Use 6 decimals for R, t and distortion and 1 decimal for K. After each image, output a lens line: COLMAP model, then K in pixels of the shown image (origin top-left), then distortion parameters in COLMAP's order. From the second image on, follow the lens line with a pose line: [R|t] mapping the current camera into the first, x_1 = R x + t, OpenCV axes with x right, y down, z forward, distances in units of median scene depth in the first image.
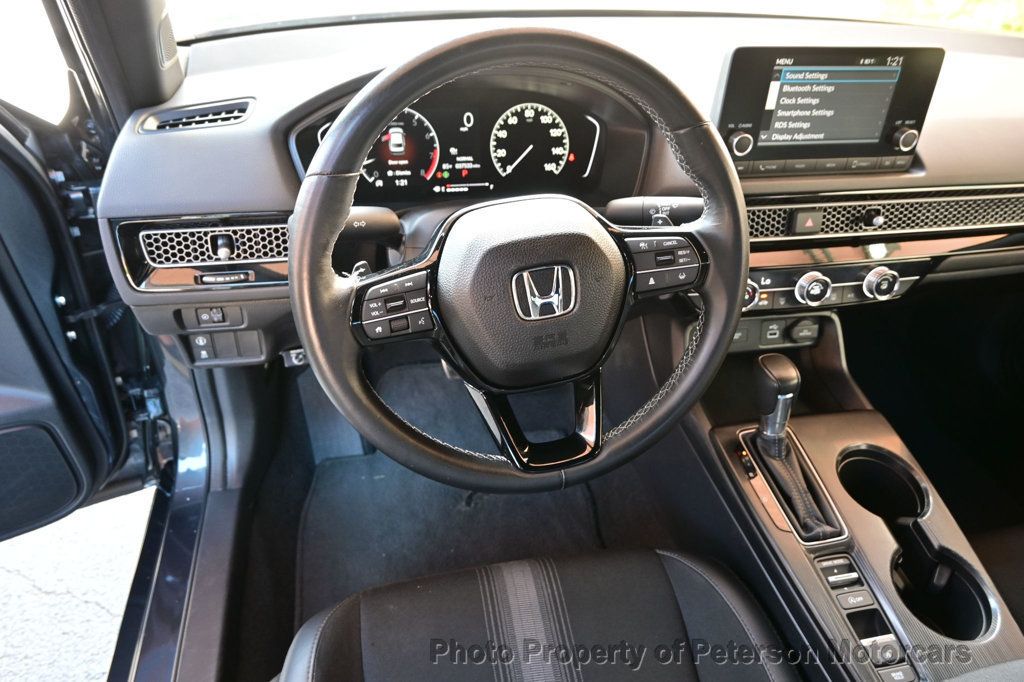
lens RADIAL K [[724.5, 0, 512.0], [0, 724.5, 341.0], [0, 0, 1]] dist [0.002346, 0.000990]
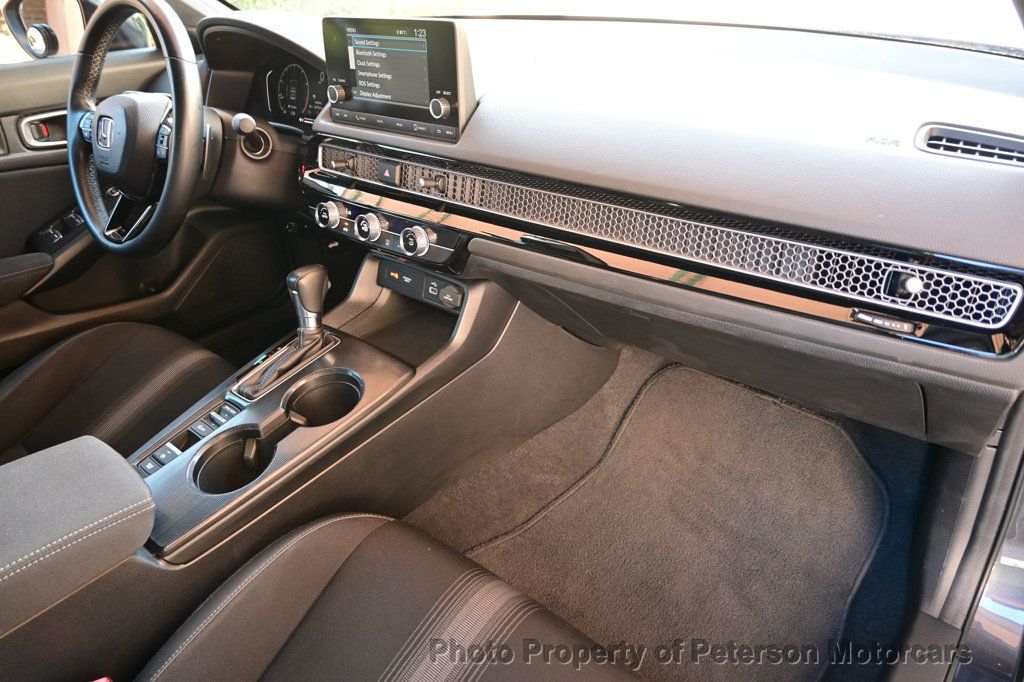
lens RADIAL K [[724.5, 0, 512.0], [0, 724.5, 341.0], [0, 0, 1]] dist [0.002346, 0.000990]
pose [[0.567872, 0.322453, -0.757328, 1.463881], [-0.381824, 0.918288, 0.104680, -0.112988], [0.729200, 0.229721, 0.644590, 0.455509]]
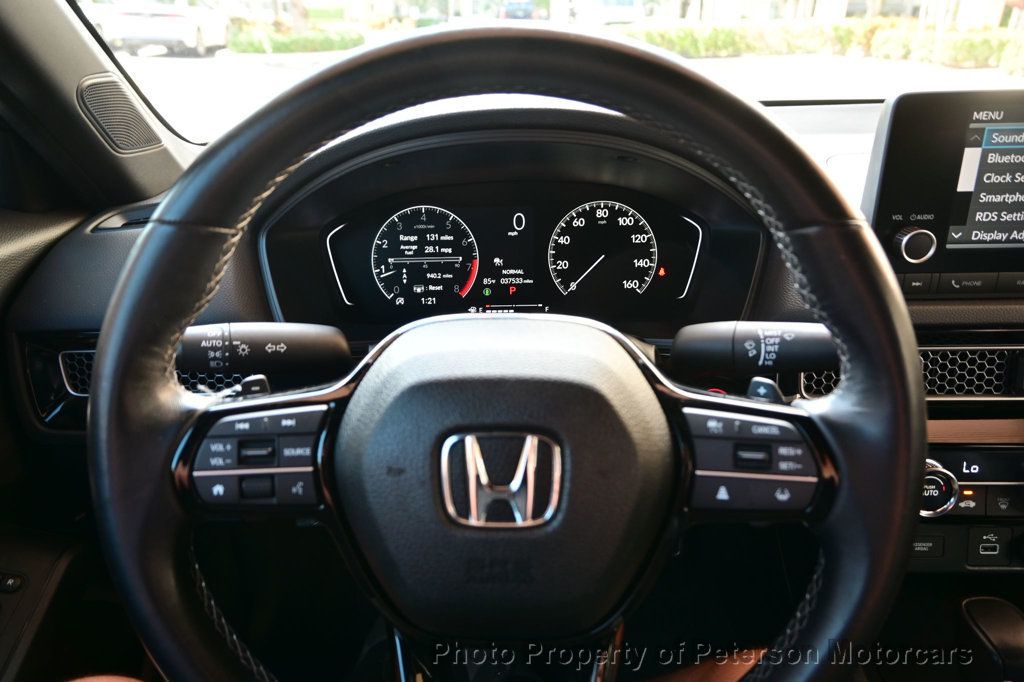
lens RADIAL K [[707.0, 0, 512.0], [0, 707.0, 341.0], [0, 0, 1]] dist [-0.001069, -0.000893]
pose [[0.966946, 0.029653, -0.253250, 0.124413], [-0.076963, 0.980832, -0.179013, -0.050315], [0.243087, 0.192586, 0.950694, 0.321309]]
